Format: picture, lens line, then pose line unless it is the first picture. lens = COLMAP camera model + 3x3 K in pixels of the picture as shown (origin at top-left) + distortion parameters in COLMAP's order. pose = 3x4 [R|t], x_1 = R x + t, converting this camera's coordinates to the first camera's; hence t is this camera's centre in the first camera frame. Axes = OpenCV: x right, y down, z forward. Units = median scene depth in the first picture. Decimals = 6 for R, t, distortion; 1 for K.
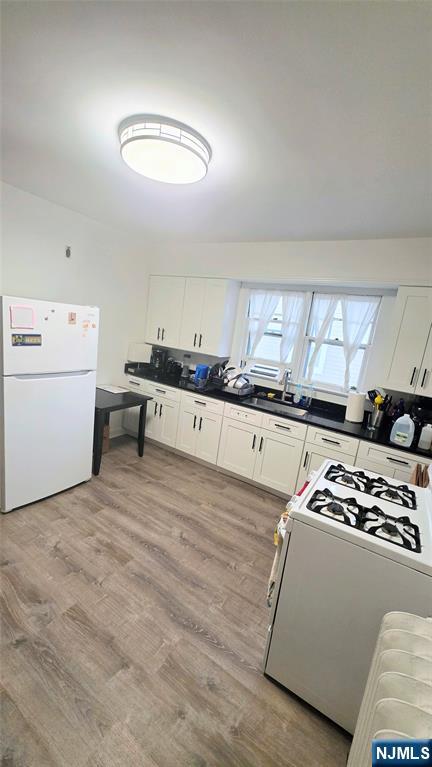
lens RADIAL K [[306.2, 0, 216.0], [0, 306.2, 383.5], [0, 0, 1]] dist [0.000401, -0.000033]
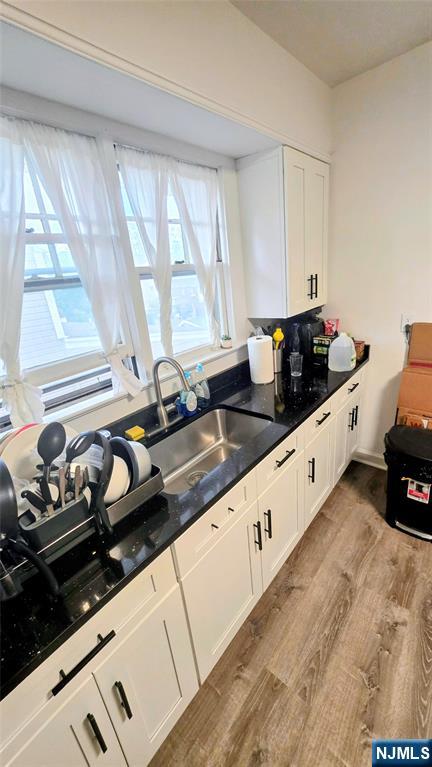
lens RADIAL K [[306.2, 0, 216.0], [0, 306.2, 383.5], [0, 0, 1]] dist [0.000401, -0.000033]
pose [[0.118859, -0.478304, 0.870114, -0.142959], [0.295671, 0.853620, 0.428848, -0.178474], [-0.947867, 0.206295, 0.242881, 0.883892]]
